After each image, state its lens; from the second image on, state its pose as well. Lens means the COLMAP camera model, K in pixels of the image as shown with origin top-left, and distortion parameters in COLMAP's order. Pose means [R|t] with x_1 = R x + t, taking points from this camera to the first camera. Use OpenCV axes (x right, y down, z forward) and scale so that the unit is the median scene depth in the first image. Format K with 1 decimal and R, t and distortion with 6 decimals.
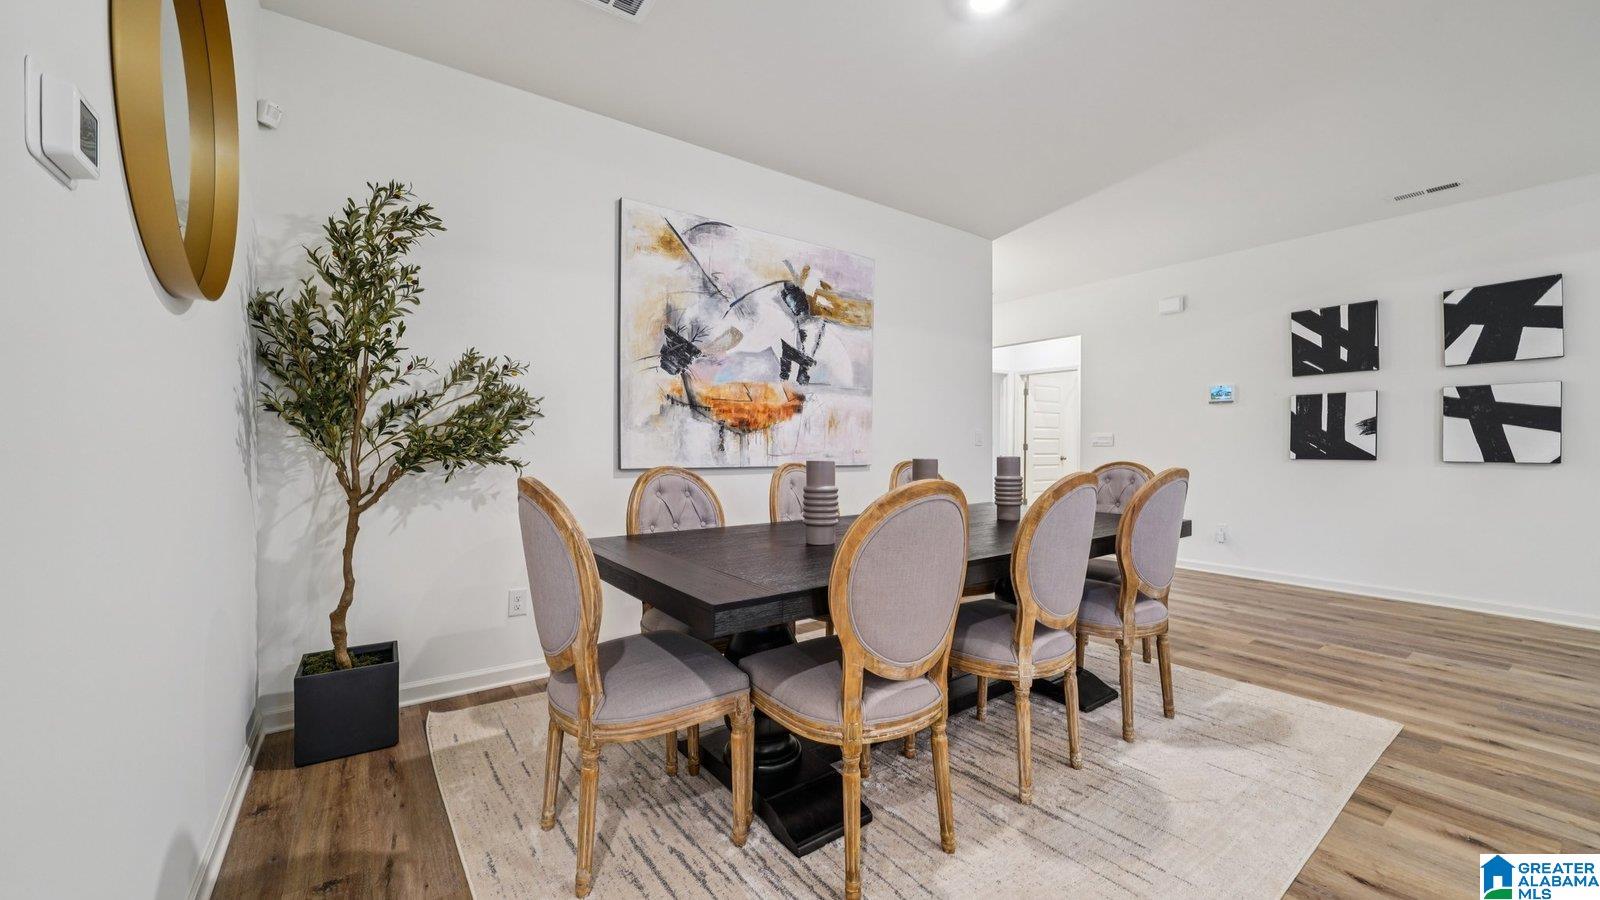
lens RADIAL K [[609.3, 0, 800.5], [0, 609.3, 449.2], [0, 0, 1]] dist [-0.016080, 0.002528]
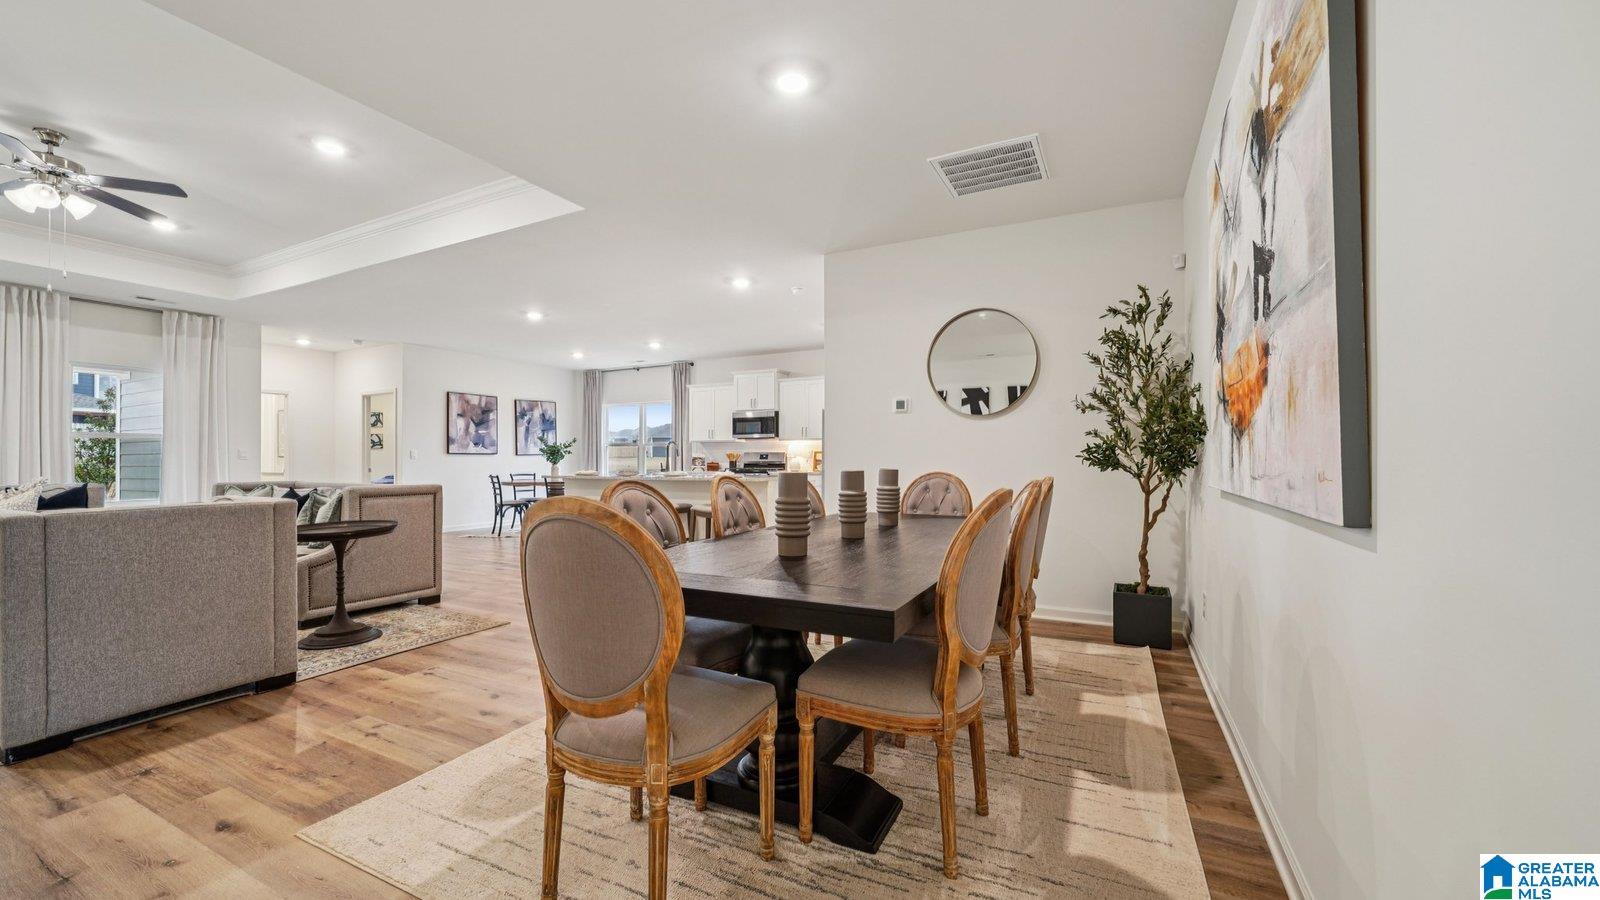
lens RADIAL K [[623.1, 0, 798.1], [0, 623.1, 449.9], [0, 0, 1]] dist [-0.013843, 0.003837]
pose [[-0.890012, -0.008517, -0.455858, 0.541579], [-0.004565, 0.999942, -0.009769, -0.006420], [0.455914, -0.006614, -0.889999, 1.322200]]
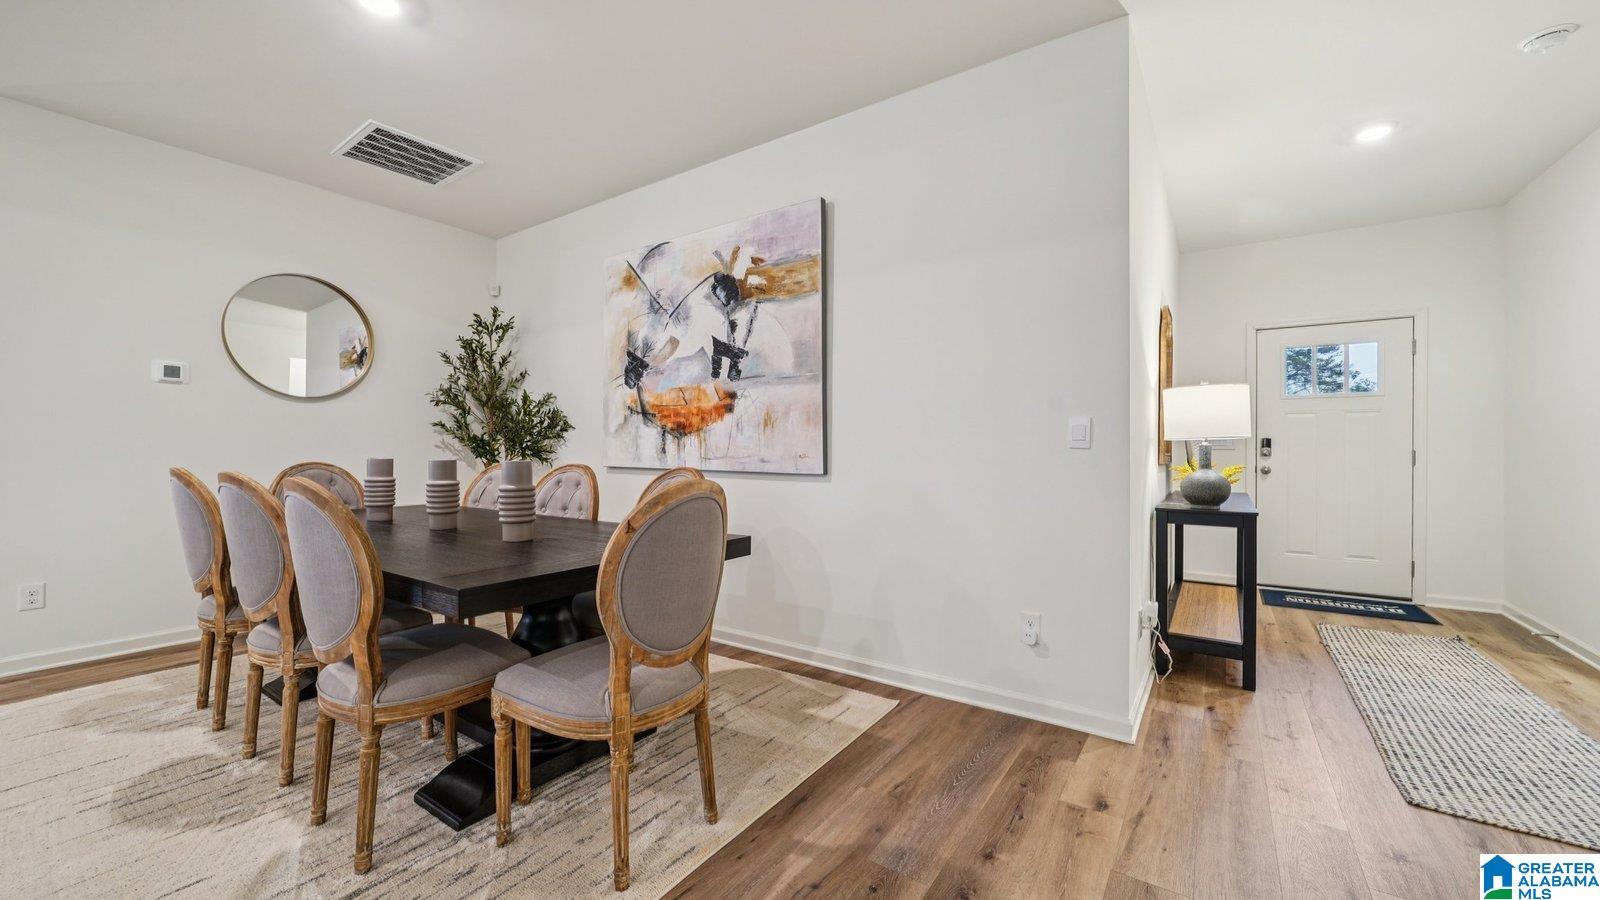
lens RADIAL K [[609.3, 0, 796.1], [0, 609.3, 452.0], [0, 0, 1]] dist [-0.016080, 0.002528]
pose [[0.326348, 0.001757, -0.945248, 0.937481], [-0.009648, 0.999952, -0.001472, -0.000189], [0.945201, 0.009600, 0.326349, 0.842435]]
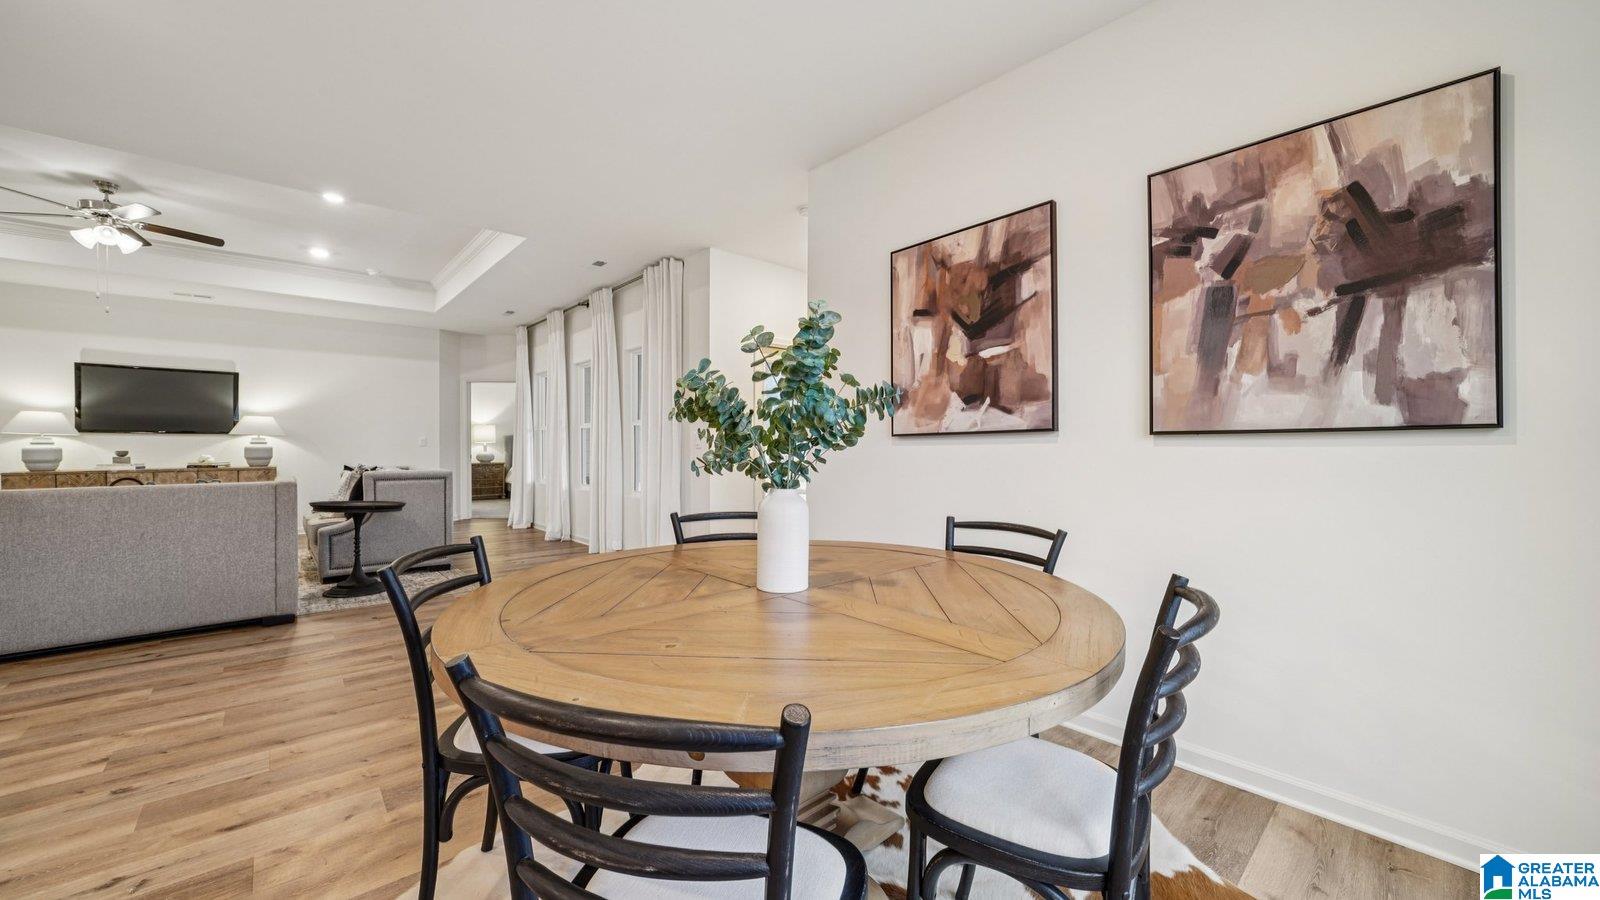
lens RADIAL K [[609.3, 0, 792.5], [0, 609.3, 451.0], [0, 0, 1]] dist [-0.016080, 0.002528]
pose [[-0.089555, -0.013632, 0.995889, -0.197233], [0.003860, 0.999894, 0.014034, 0.001325], [-0.995974, 0.005101, -0.089492, -1.509134]]
